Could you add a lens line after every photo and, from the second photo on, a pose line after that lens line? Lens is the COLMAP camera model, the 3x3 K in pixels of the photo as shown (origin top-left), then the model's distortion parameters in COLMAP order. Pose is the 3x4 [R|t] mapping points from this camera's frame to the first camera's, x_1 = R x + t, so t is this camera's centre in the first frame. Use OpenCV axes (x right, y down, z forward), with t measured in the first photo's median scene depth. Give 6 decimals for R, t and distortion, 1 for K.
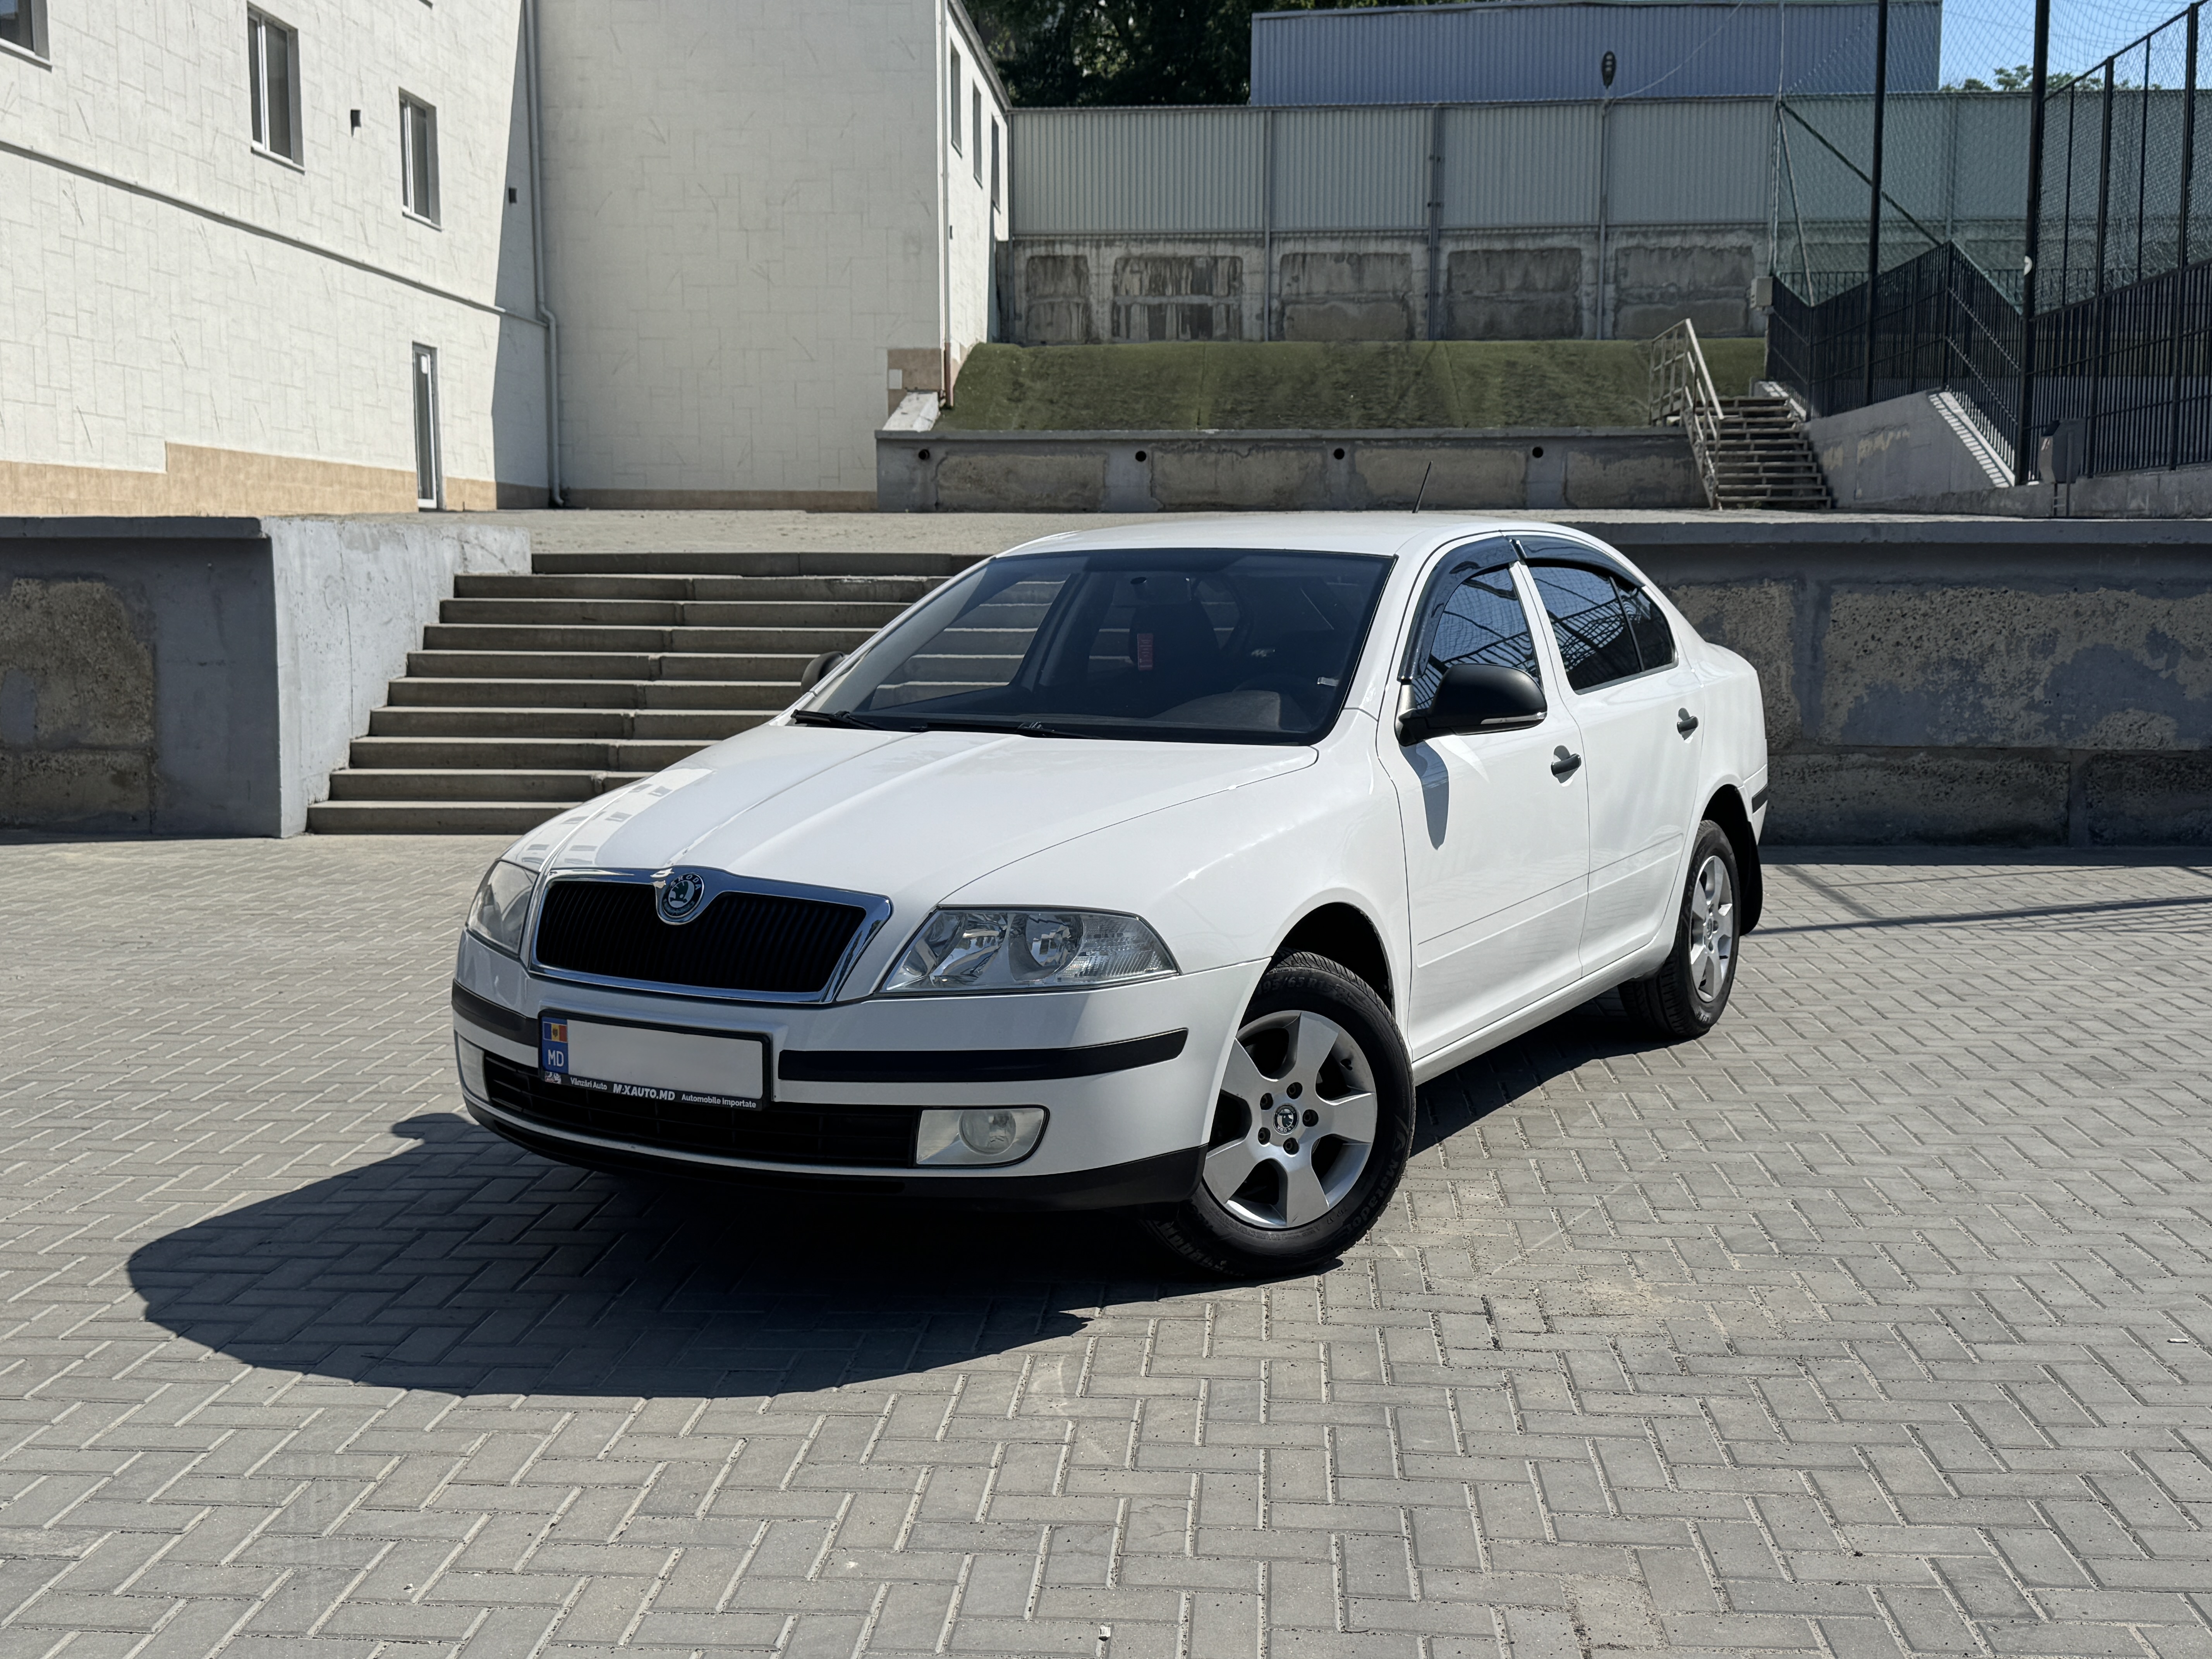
lens RADIAL K [[2374.2, 0, 1110.3], [0, 2374.2, 825.1], [0, 0, 1]] dist [-0.034354, 0.000000]
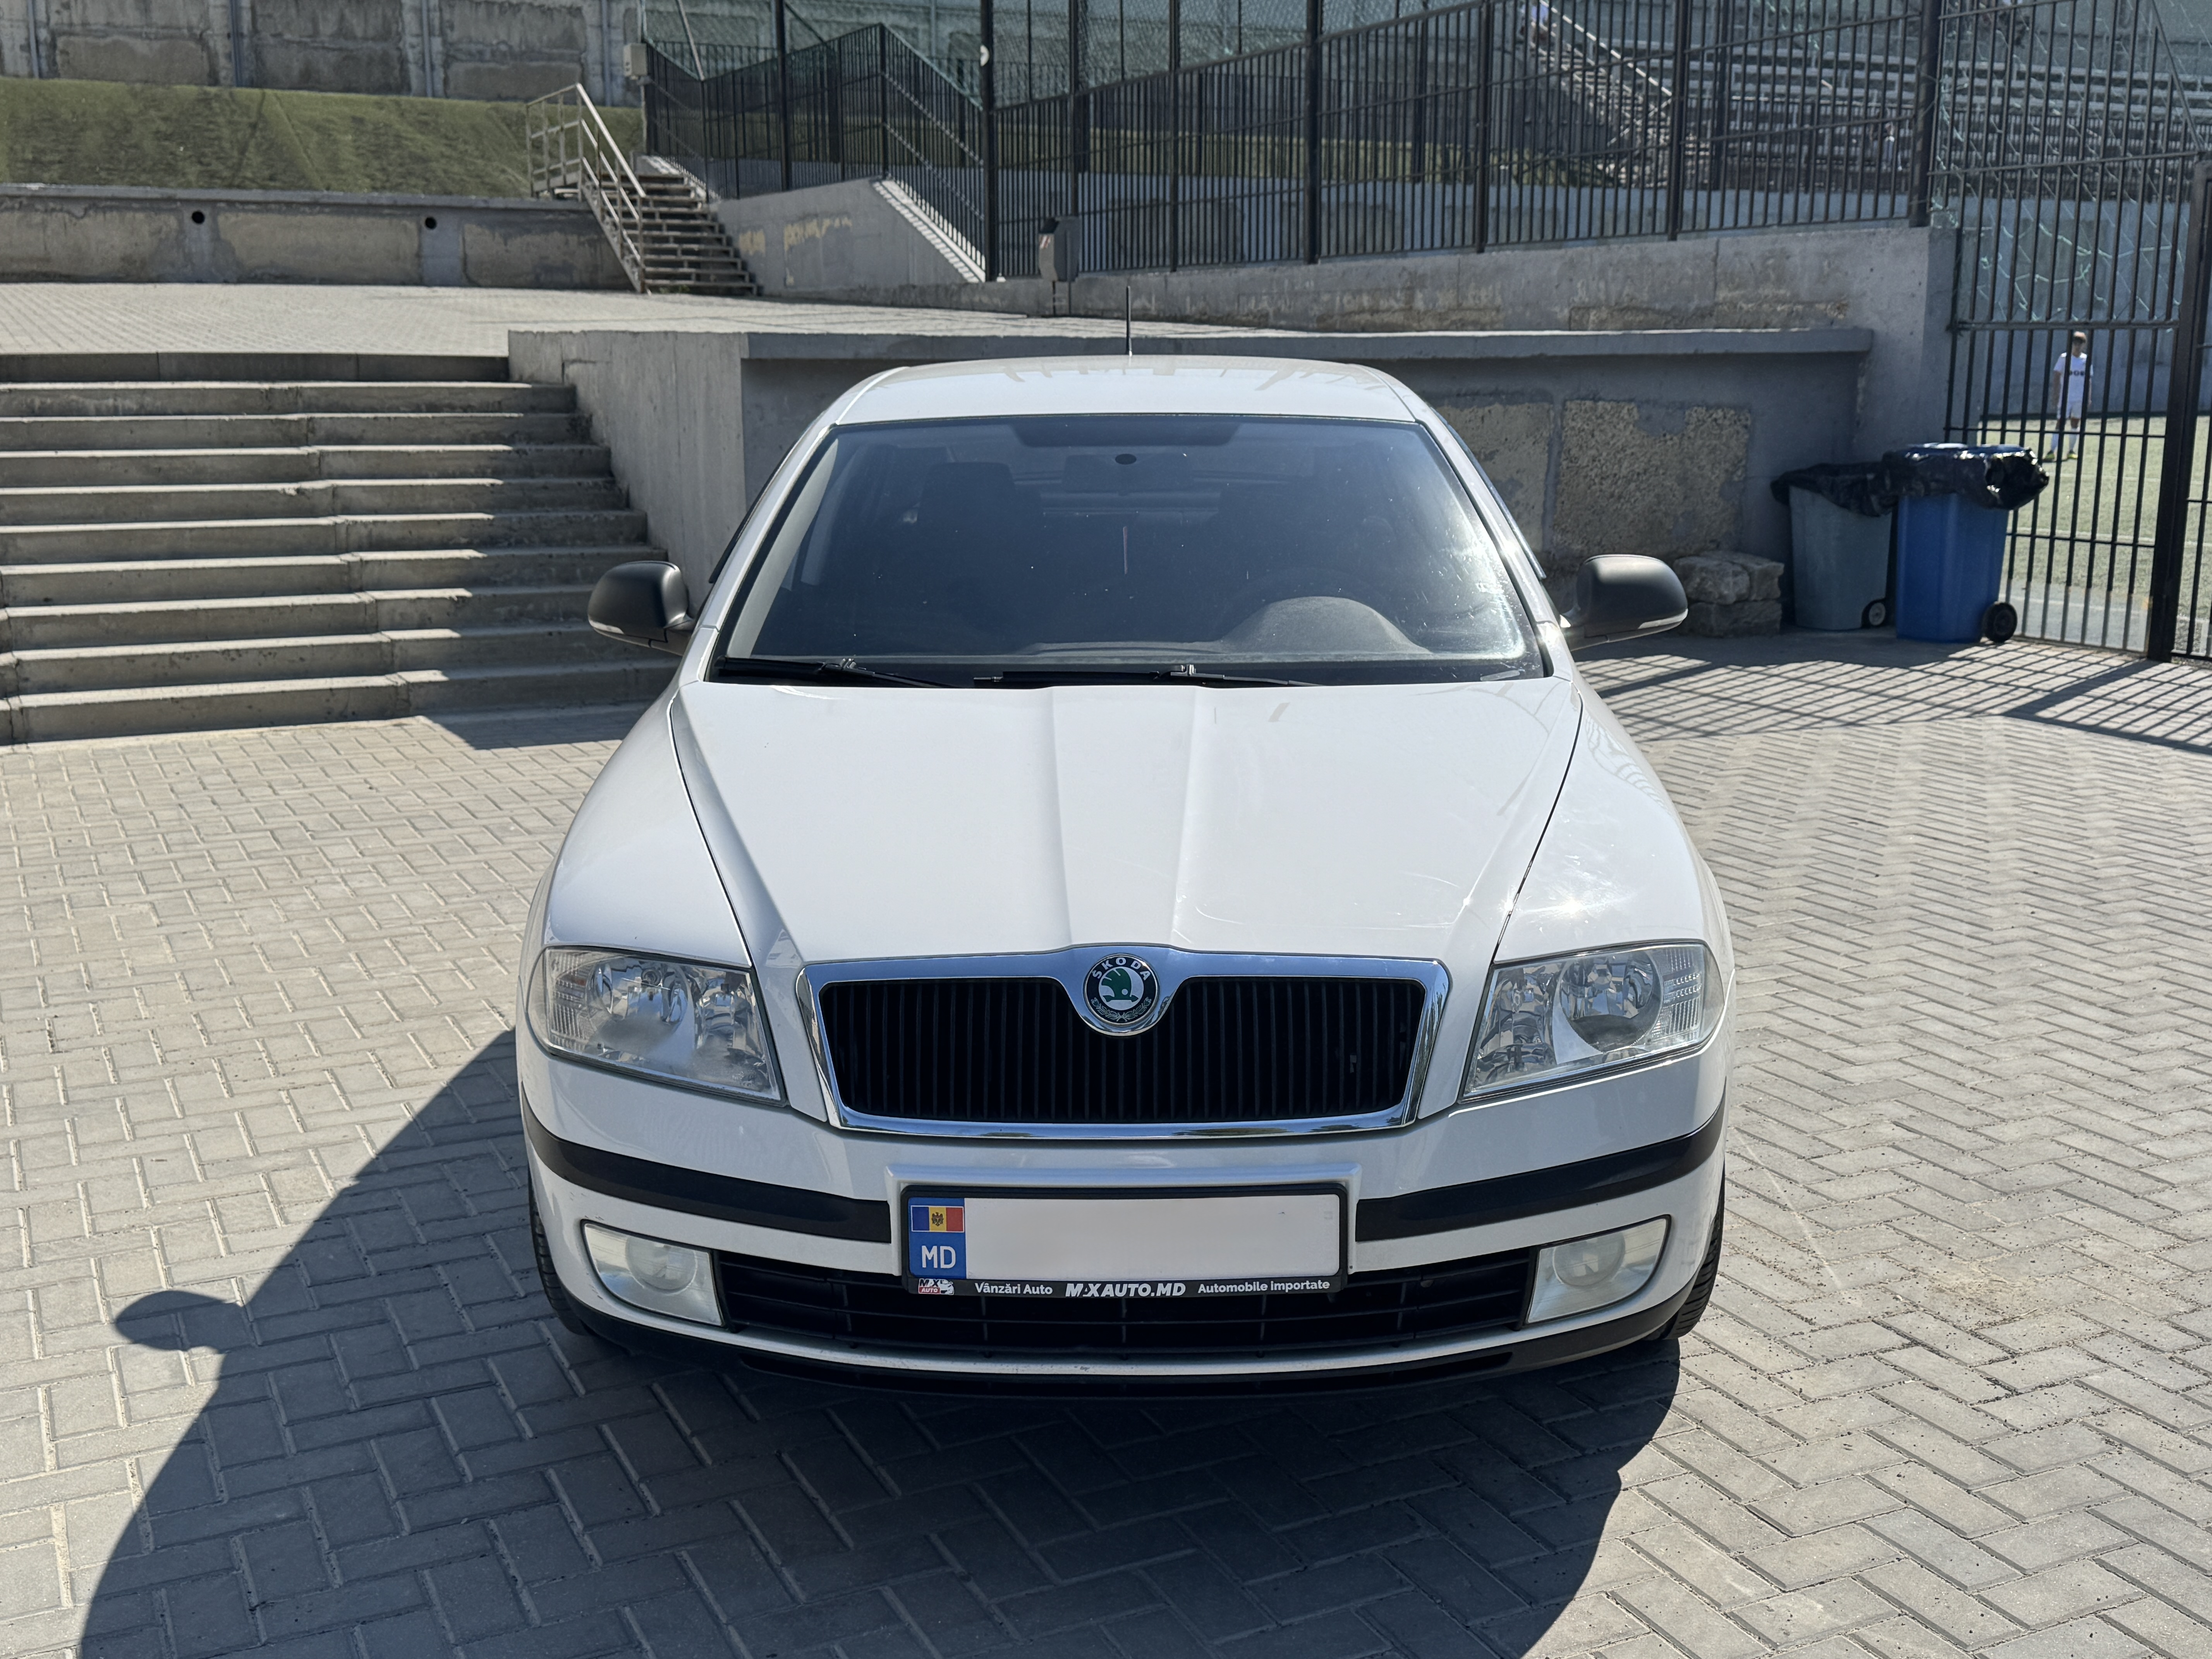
lens RADIAL K [[2374.2, 0, 1107.7], [0, 2374.2, 831.1], [0, 0, 1]] dist [-0.034354, 0.000000]
pose [[0.849151, -0.092667, 0.519958, -0.091250], [0.040606, 0.993028, 0.110664, -0.015318], [-0.526587, -0.072857, 0.846993, 0.075664]]
